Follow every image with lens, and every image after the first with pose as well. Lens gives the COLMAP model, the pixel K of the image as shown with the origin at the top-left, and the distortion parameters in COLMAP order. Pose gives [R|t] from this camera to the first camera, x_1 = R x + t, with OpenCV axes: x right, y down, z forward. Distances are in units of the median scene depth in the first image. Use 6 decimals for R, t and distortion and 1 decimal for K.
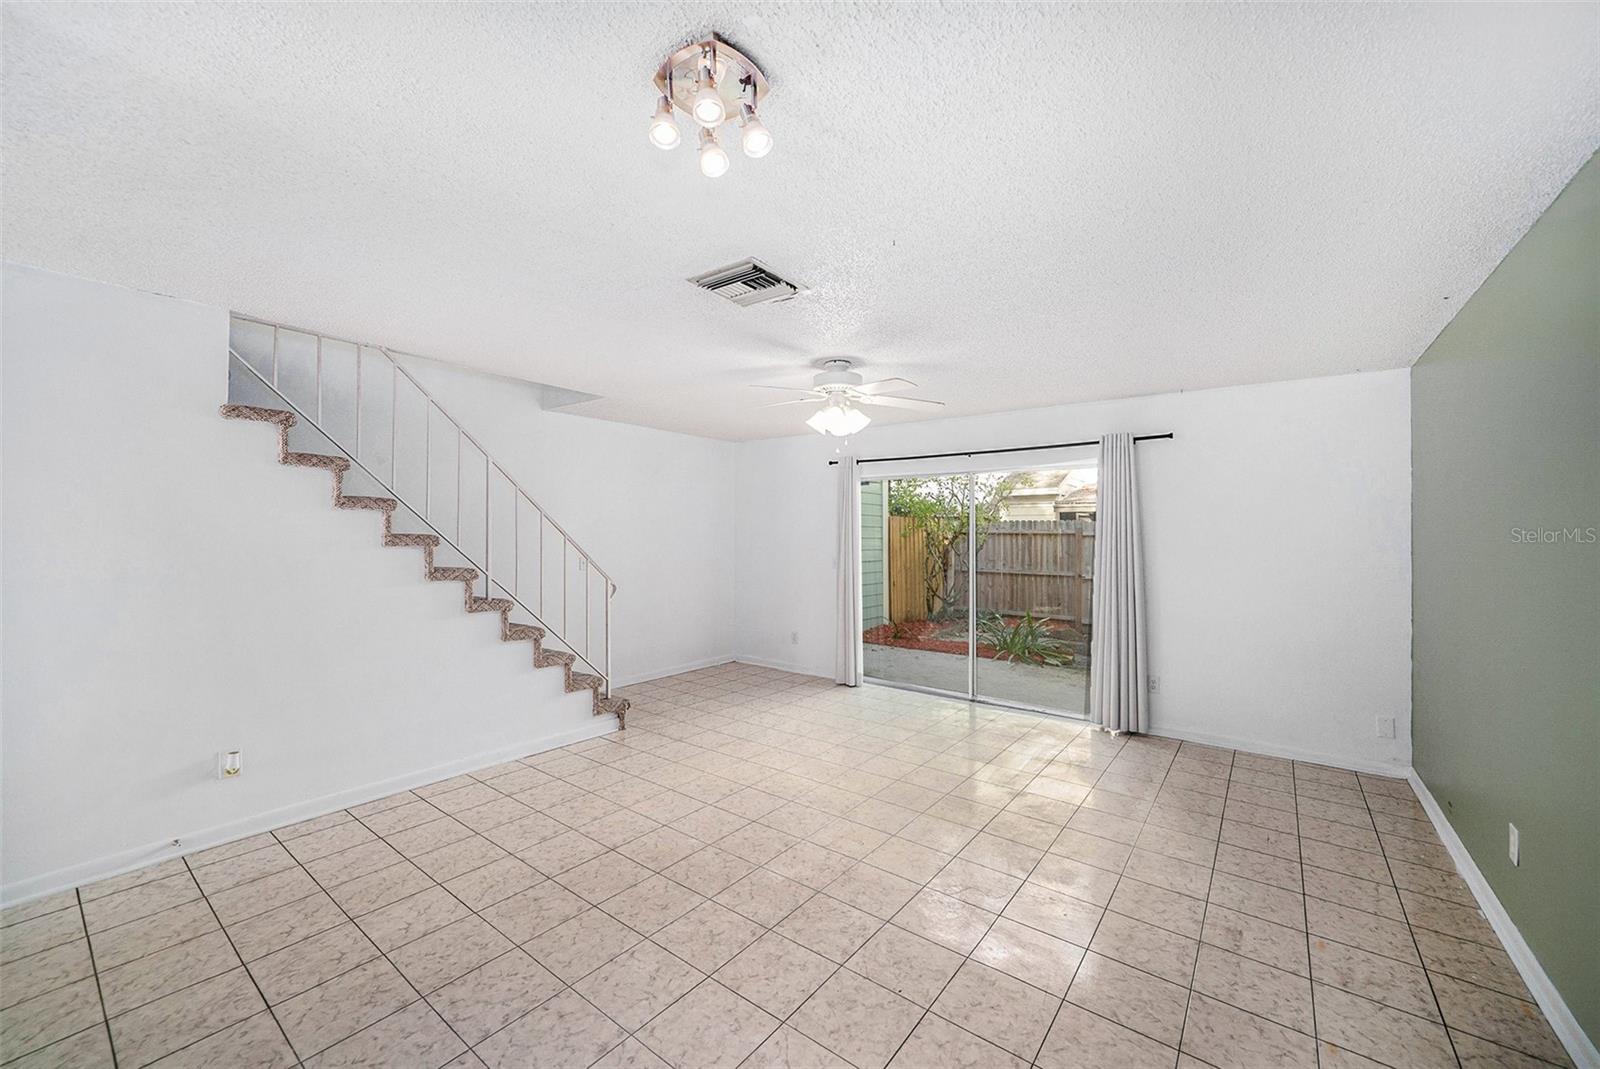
lens RADIAL K [[622.9, 0, 775.0], [0, 622.9, 529.3], [0, 0, 1]] dist [-0.006783, 0.000043]
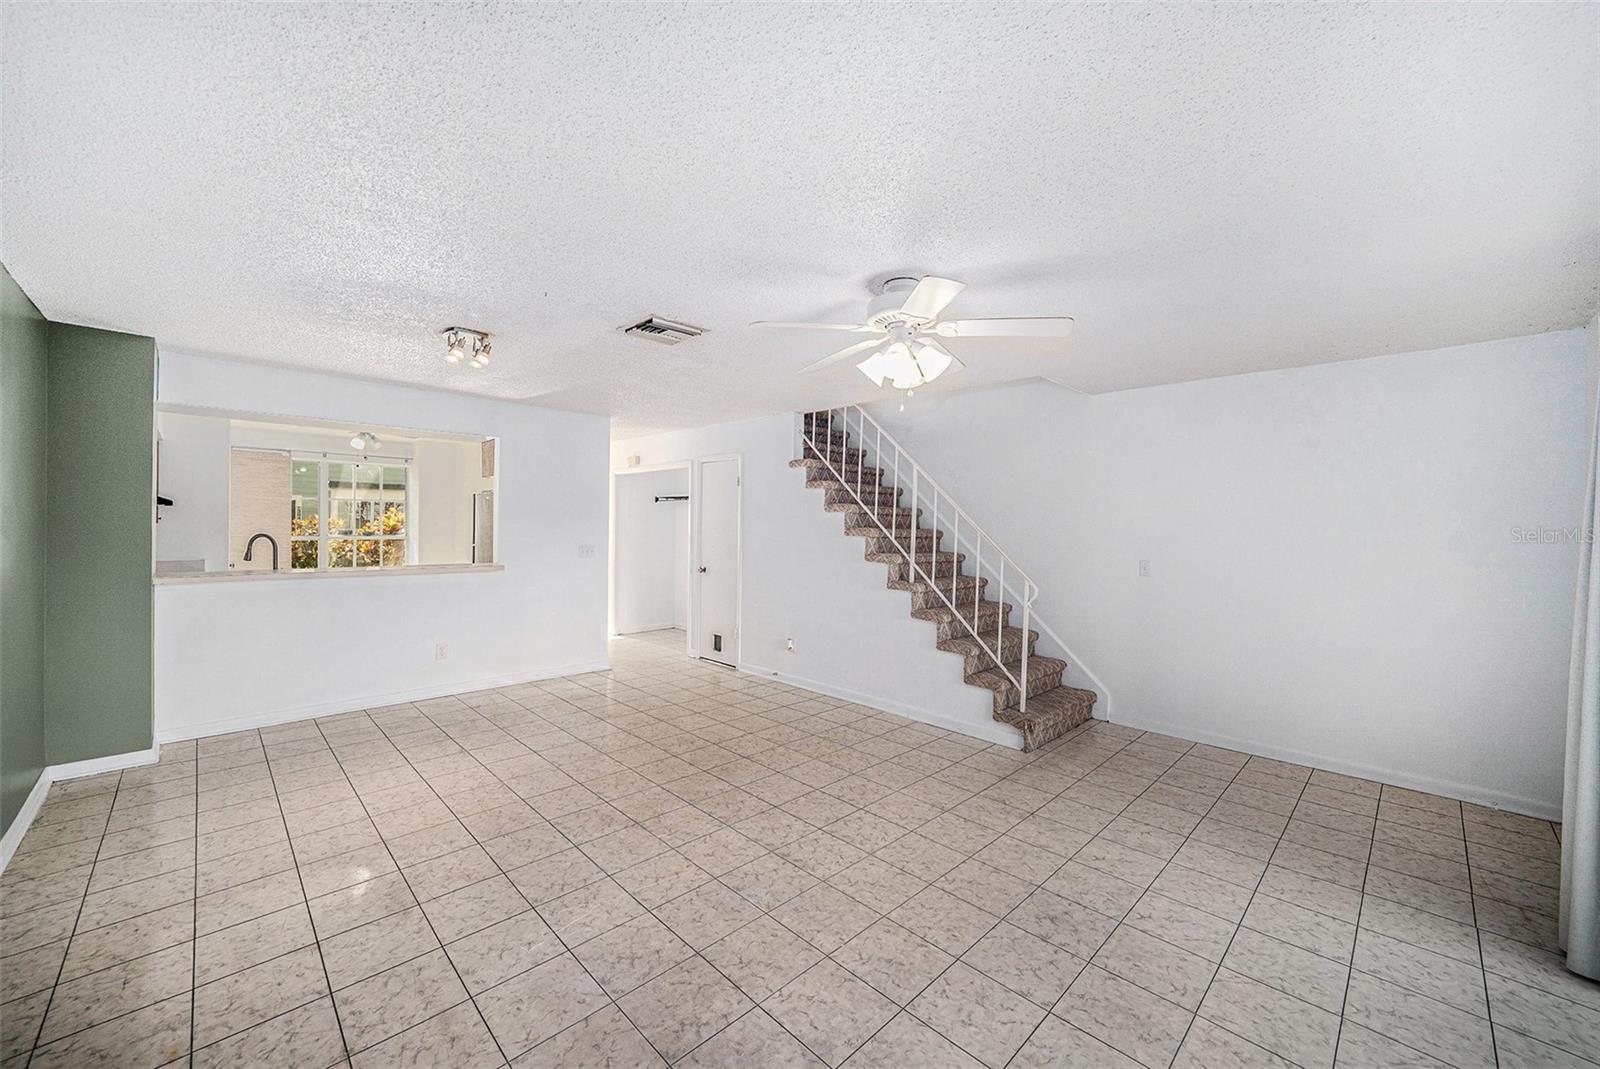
lens RADIAL K [[608.4, 0, 797.2], [0, 608.4, 549.2], [0, 0, 1]] dist [-0.000554, 0.000076]
pose [[-0.113336, 0.031847, -0.993046, 0.796656], [-0.002014, 0.999477, 0.032283, 0.008329], [0.993555, 0.005659, -0.113213, 0.962527]]
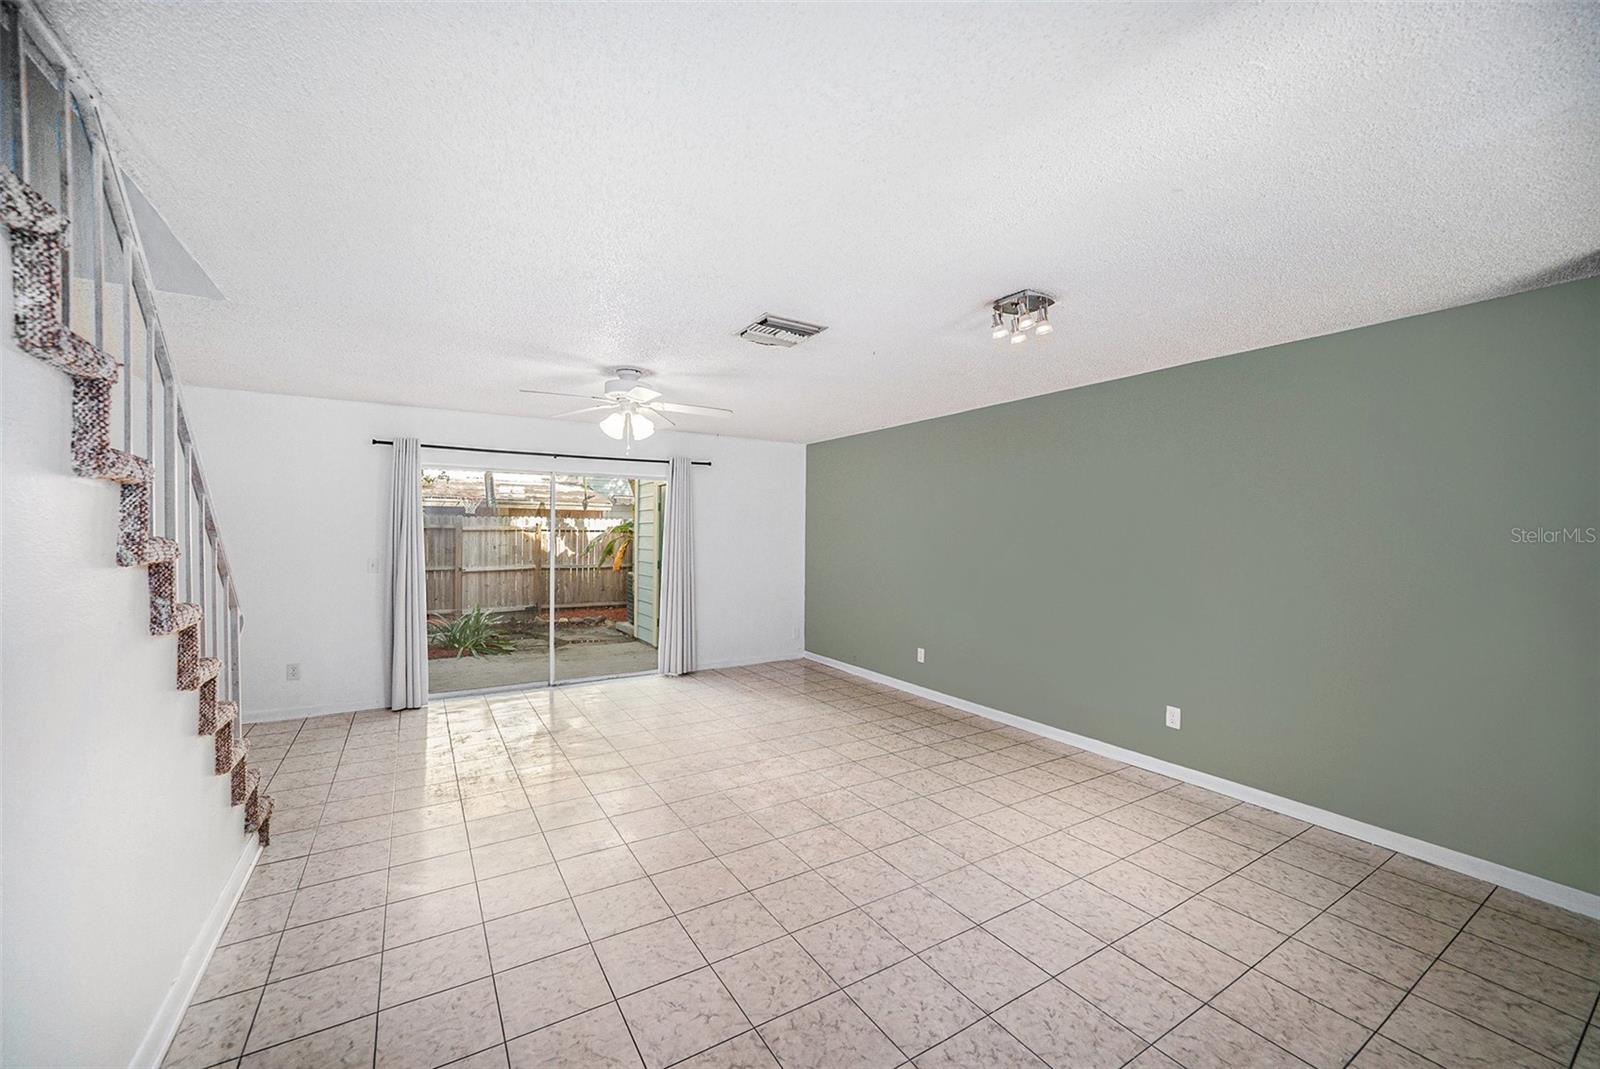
lens RADIAL K [[622.9, 0, 775.0], [0, 622.9, 529.3], [0, 0, 1]] dist [-0.006783, 0.000043]
pose [[0.360804, 0.000041, 0.932642, -0.802041], [-0.010361, 0.999938, 0.003964, -0.003875], [-0.932584, -0.011094, 0.360782, 0.378883]]
